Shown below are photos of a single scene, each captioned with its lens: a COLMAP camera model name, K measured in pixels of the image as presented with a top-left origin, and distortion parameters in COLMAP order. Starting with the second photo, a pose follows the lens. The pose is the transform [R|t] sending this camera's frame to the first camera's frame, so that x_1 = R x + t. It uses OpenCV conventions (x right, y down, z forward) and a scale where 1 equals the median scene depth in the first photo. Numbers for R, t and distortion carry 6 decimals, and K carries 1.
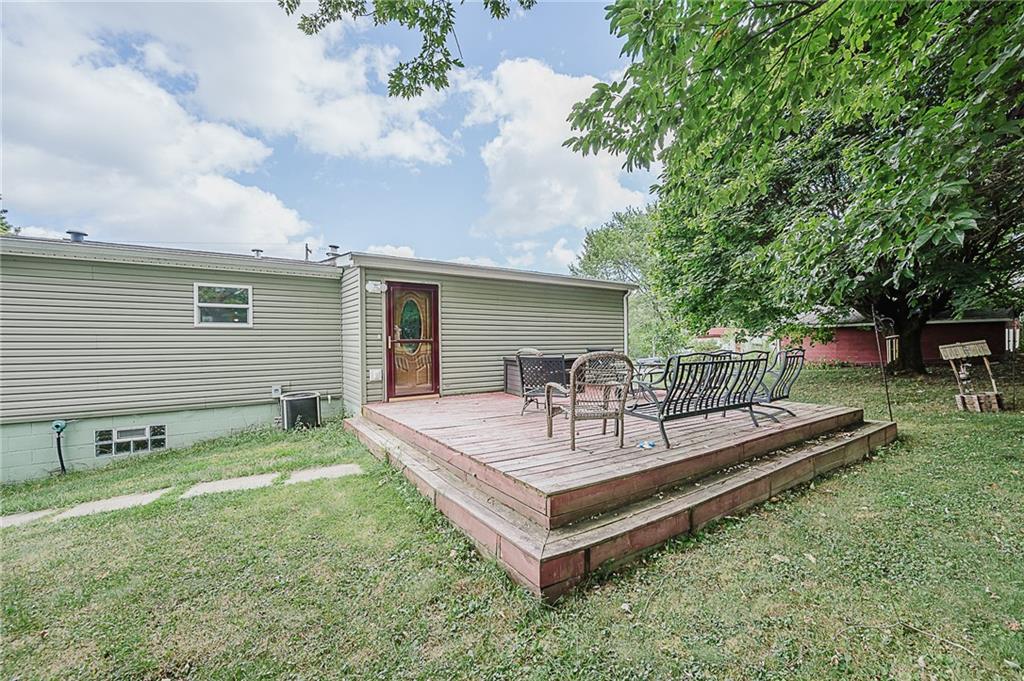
lens RADIAL K [[438.0, 0, 511.2], [0, 438.0, 342.0], [0, 0, 1]] dist [-0.001259, -0.000068]
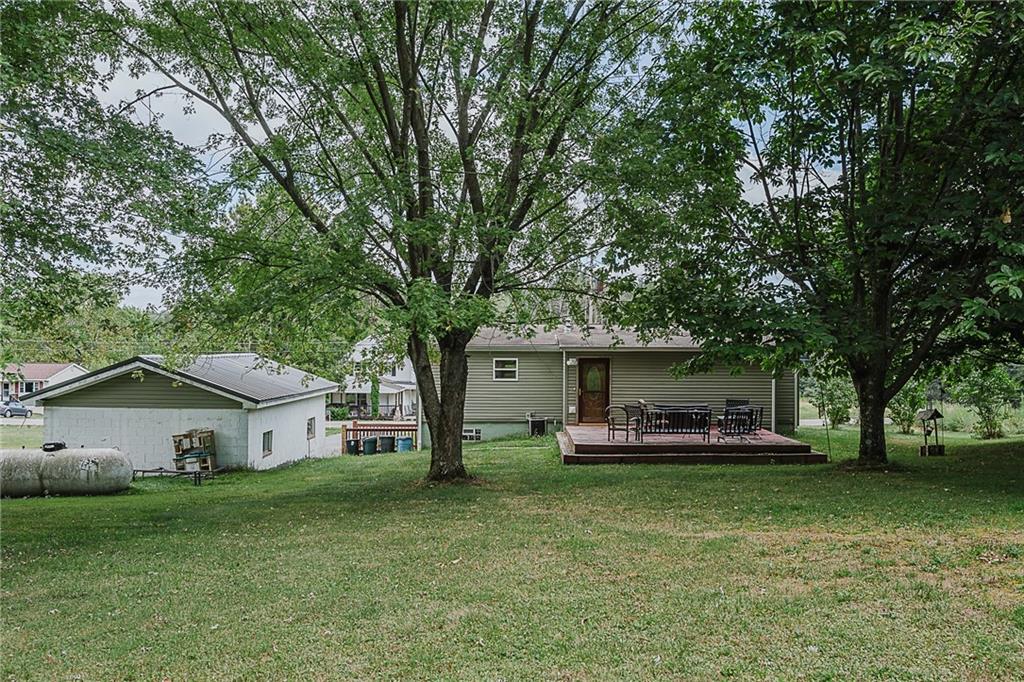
lens RADIAL K [[799.2, 0, 512.3], [0, 799.2, 342.9], [0, 0, 1]] dist [-0.000105, 0.000006]
pose [[0.827889, -0.003756, -0.560879, 1.382869], [-0.004531, 0.999900, -0.013385, -0.161639], [0.560873, 0.013623, 0.827790, -1.948553]]
